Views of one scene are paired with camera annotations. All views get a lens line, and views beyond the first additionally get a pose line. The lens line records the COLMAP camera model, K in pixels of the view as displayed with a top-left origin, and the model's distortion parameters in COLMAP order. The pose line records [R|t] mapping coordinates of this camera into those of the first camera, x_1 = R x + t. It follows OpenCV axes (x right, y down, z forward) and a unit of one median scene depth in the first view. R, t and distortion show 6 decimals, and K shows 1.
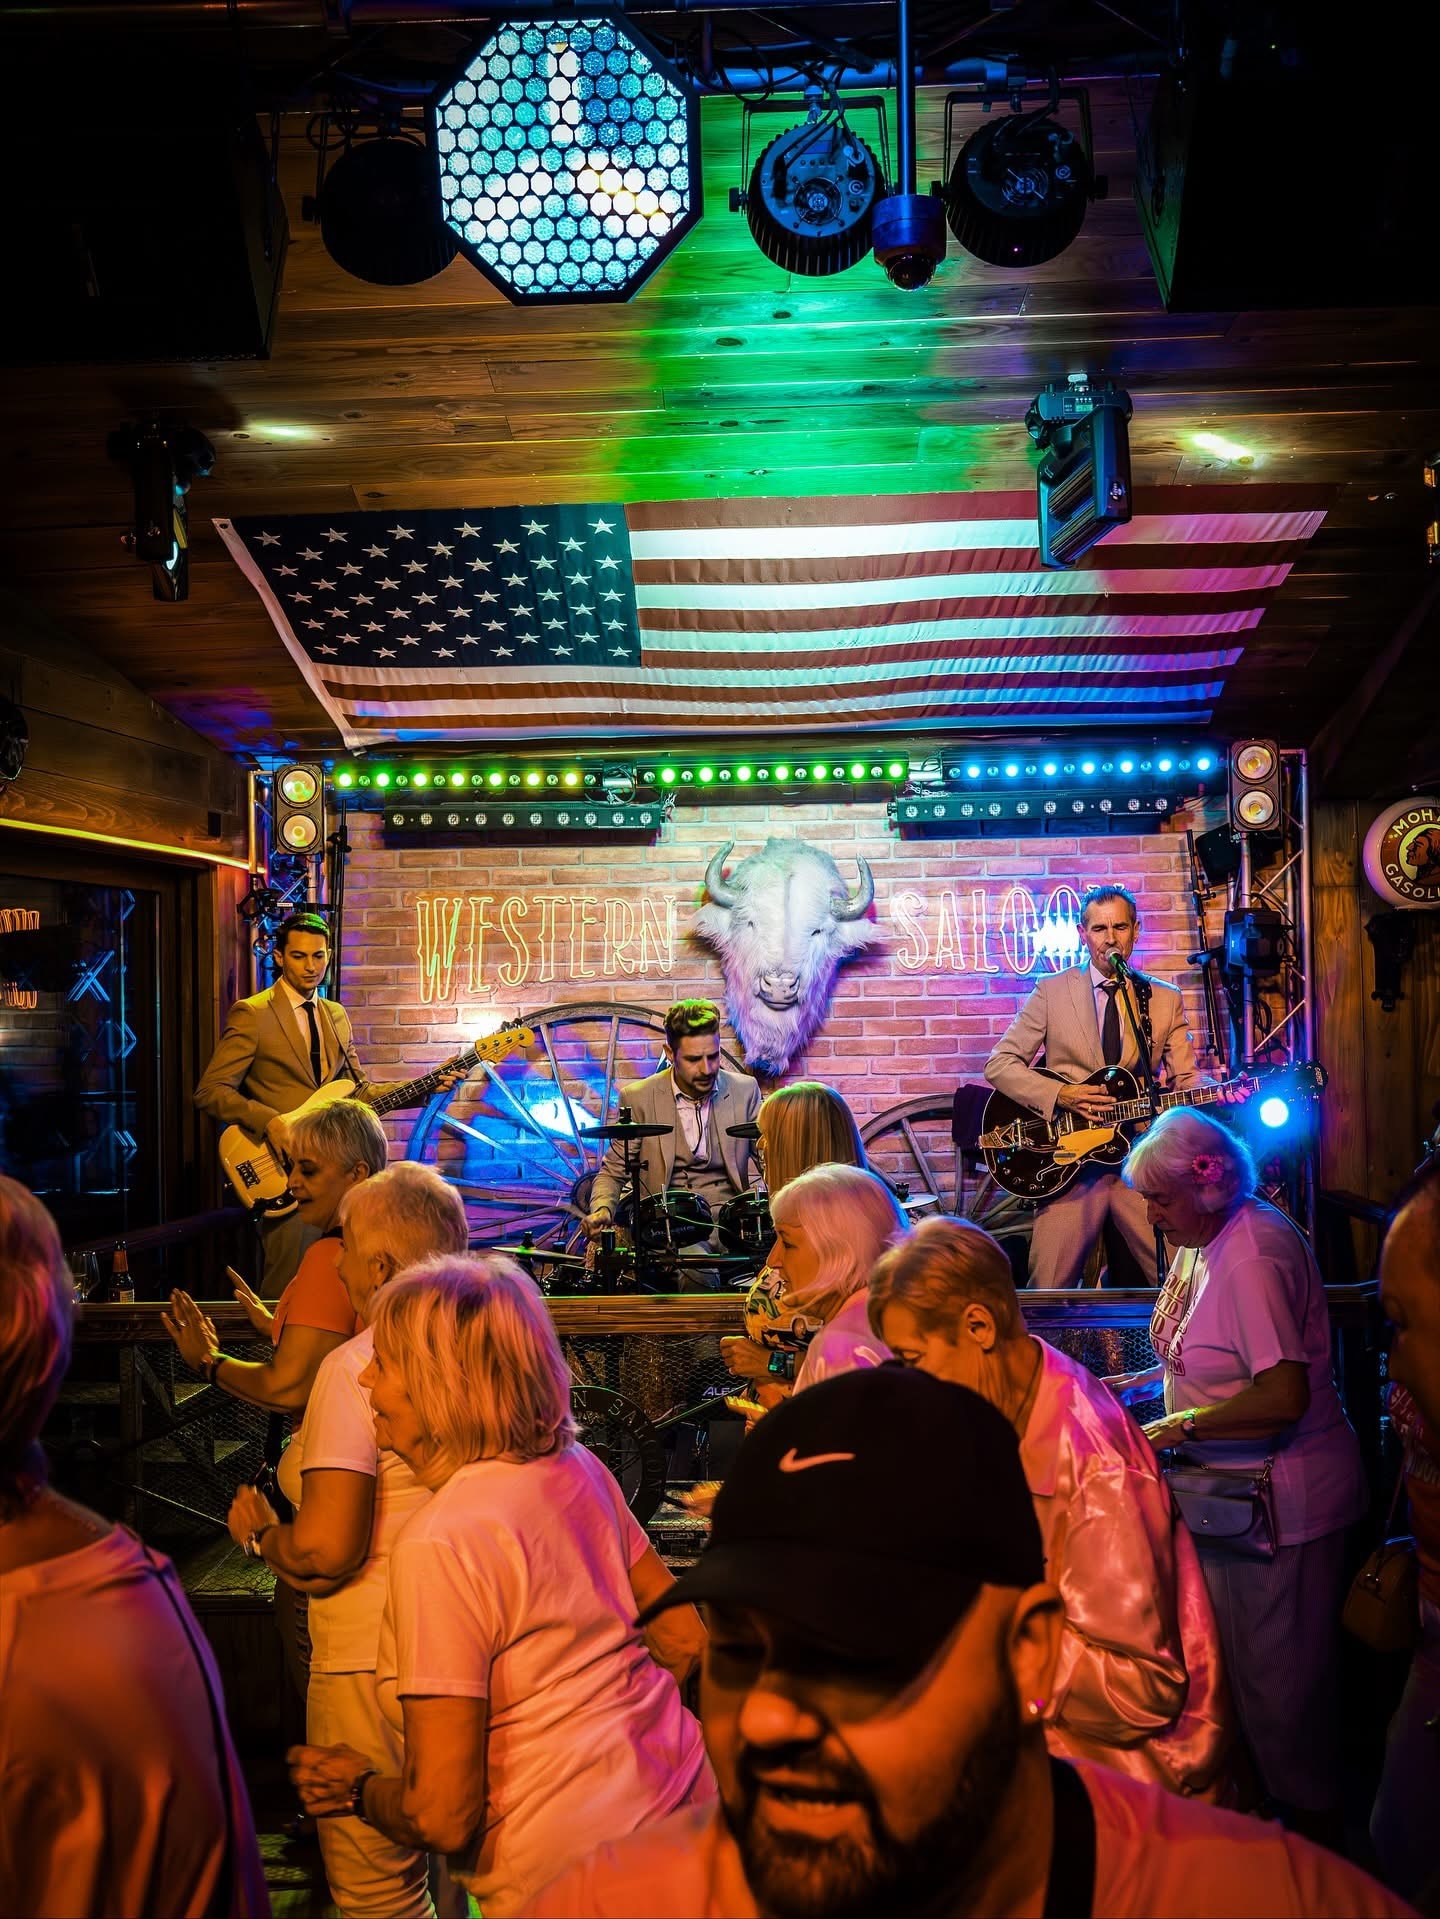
lens RADIAL K [[2579.7, 0, 720.0], [0, 2579.7, 959.5], [0, 0, 1]] dist [0.179409, 0.017998]
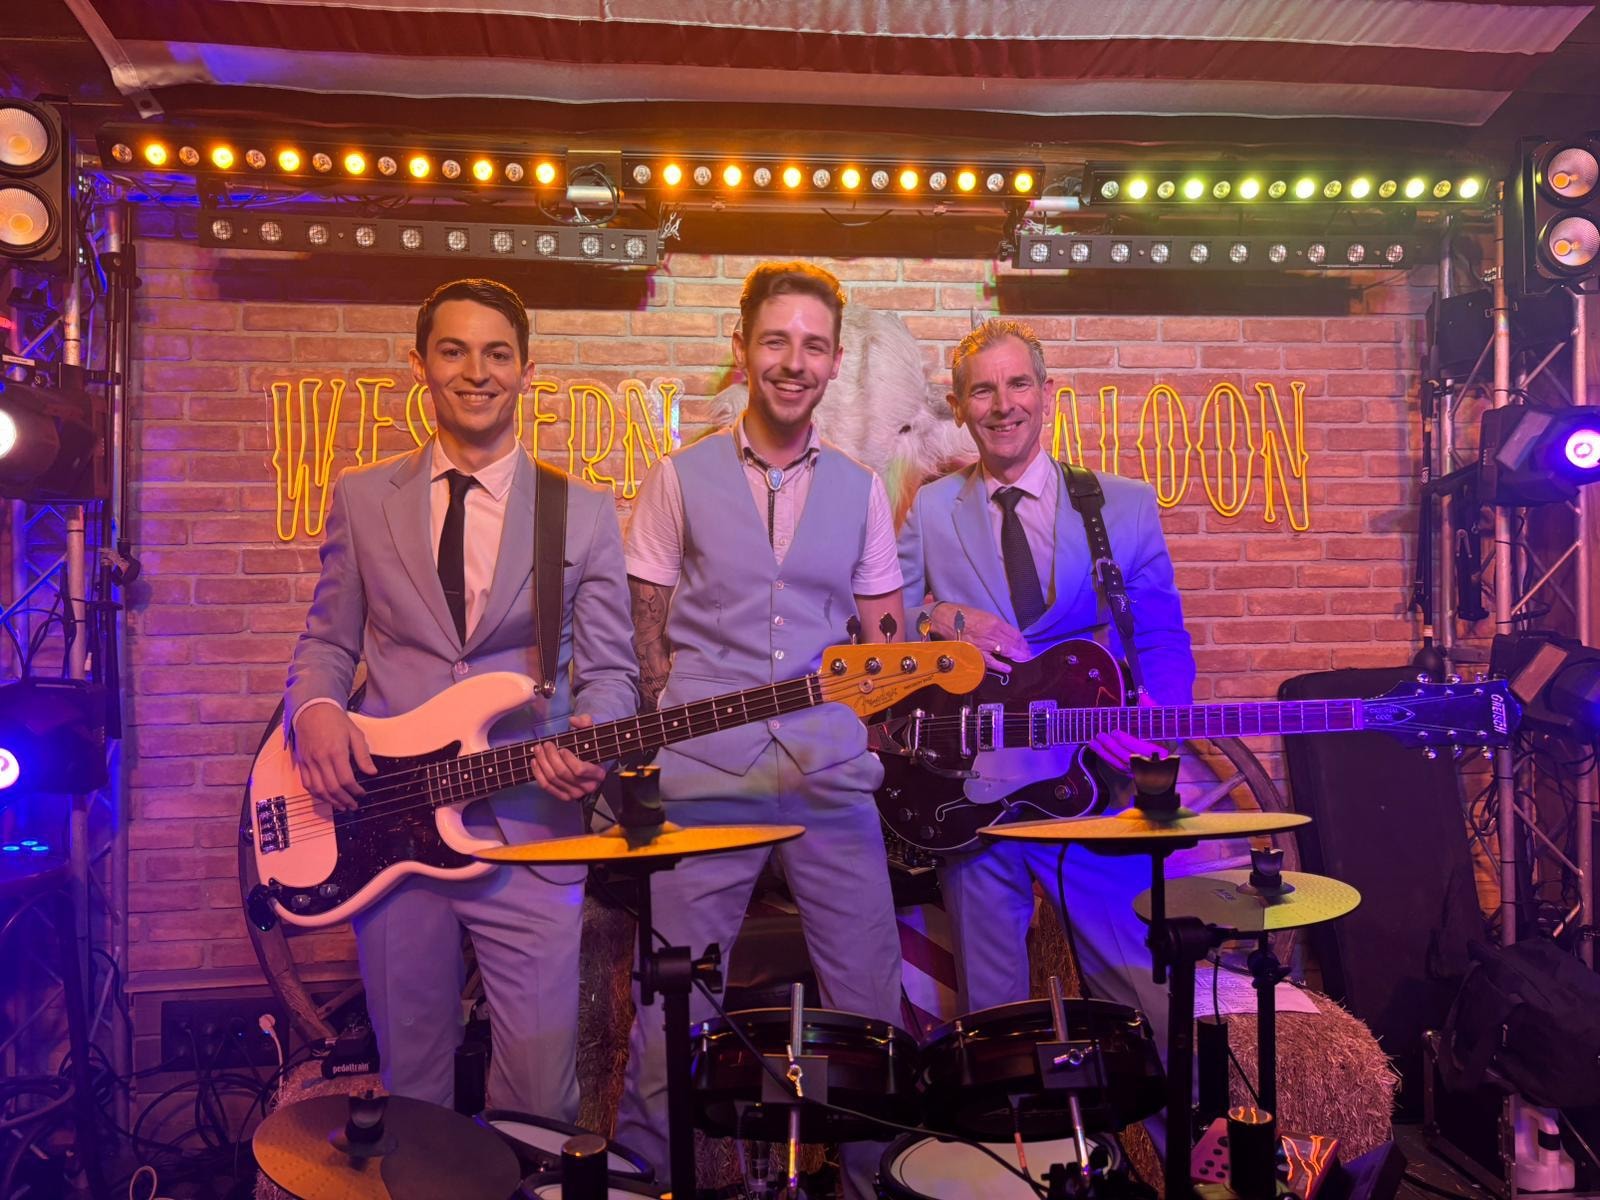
lens RADIAL K [[1188.9, 0, 770.6], [0, 1188.9, 637.2], [0, 0, 1]] dist [0.047654, -0.002362]
pose [[0.990829, -0.001146, 0.135115, -0.034898], [-0.003260, 0.999470, 0.032384, 0.030696], [-0.135080, -0.032528, 0.990301, 0.687110]]
